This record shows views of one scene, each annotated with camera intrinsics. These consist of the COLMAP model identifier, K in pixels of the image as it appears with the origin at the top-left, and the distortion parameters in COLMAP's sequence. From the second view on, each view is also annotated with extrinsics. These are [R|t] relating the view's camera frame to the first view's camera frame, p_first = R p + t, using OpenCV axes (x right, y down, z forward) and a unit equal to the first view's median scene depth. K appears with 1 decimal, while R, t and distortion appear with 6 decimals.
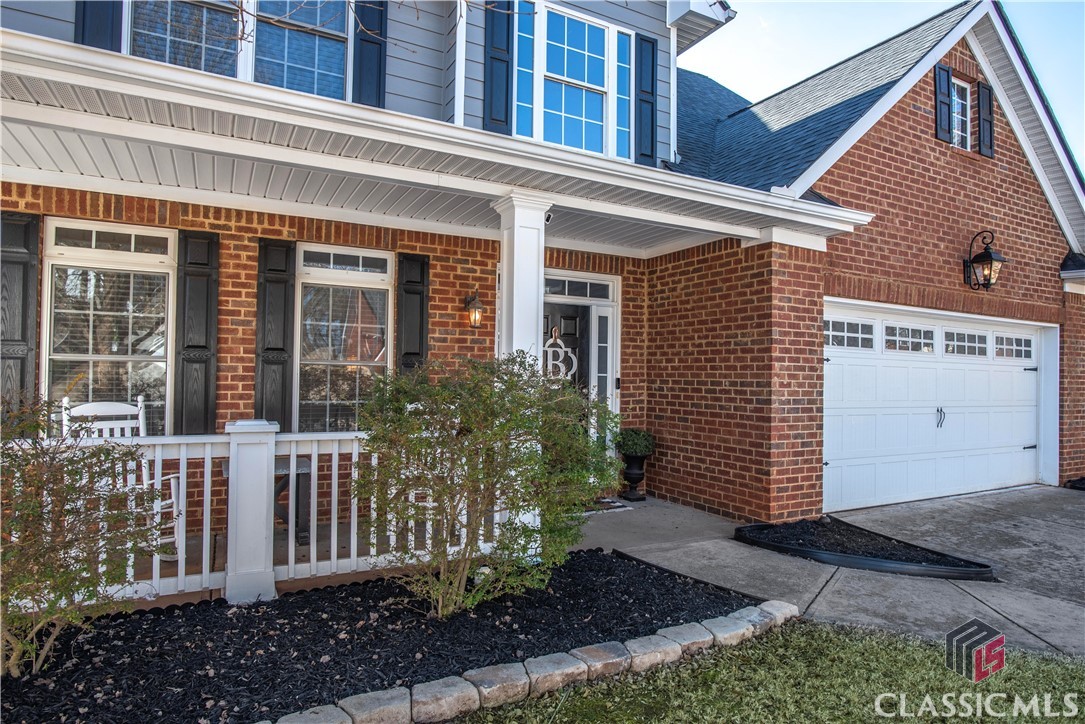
lens RADIAL K [[633.0, 0, 541.0], [0, 633.0, 351.1], [0, 0, 1]] dist [-0.024173, -0.000152]
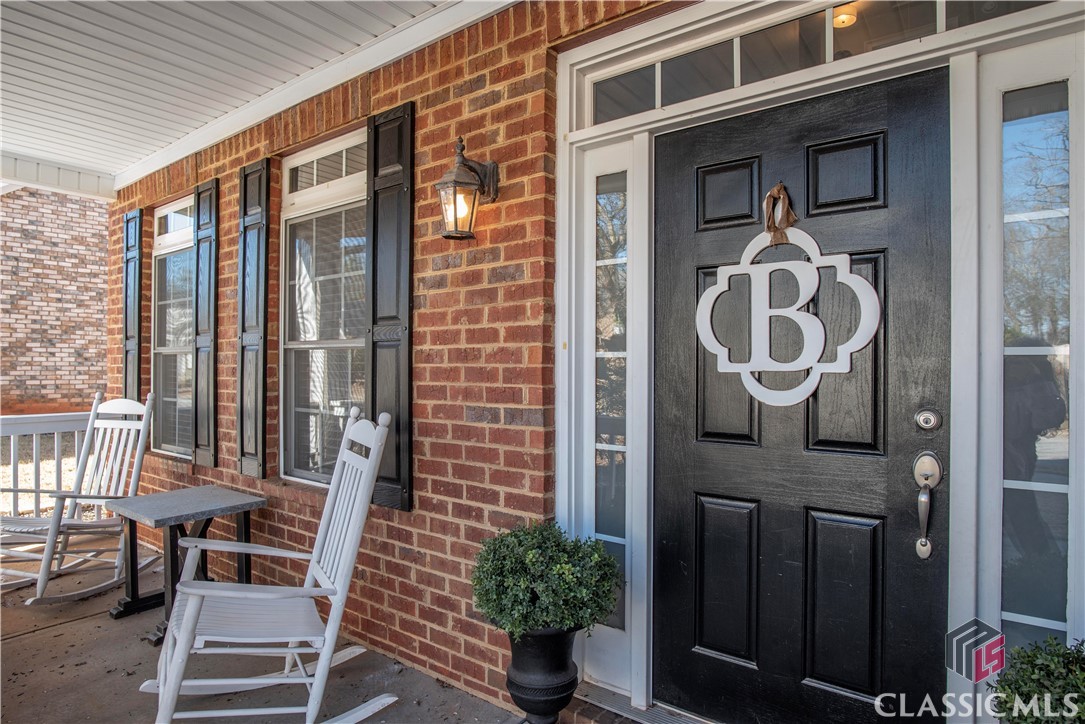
lens RADIAL K [[633.0, 0, 537.9], [0, 633.0, 365.9], [0, 0, 1]] dist [-0.024173, -0.000152]
pose [[0.398923, -0.024964, -0.916645, 0.260771], [0.029422, 0.999463, -0.014415, 0.046742], [0.916512, -0.021219, 0.399443, 0.866985]]
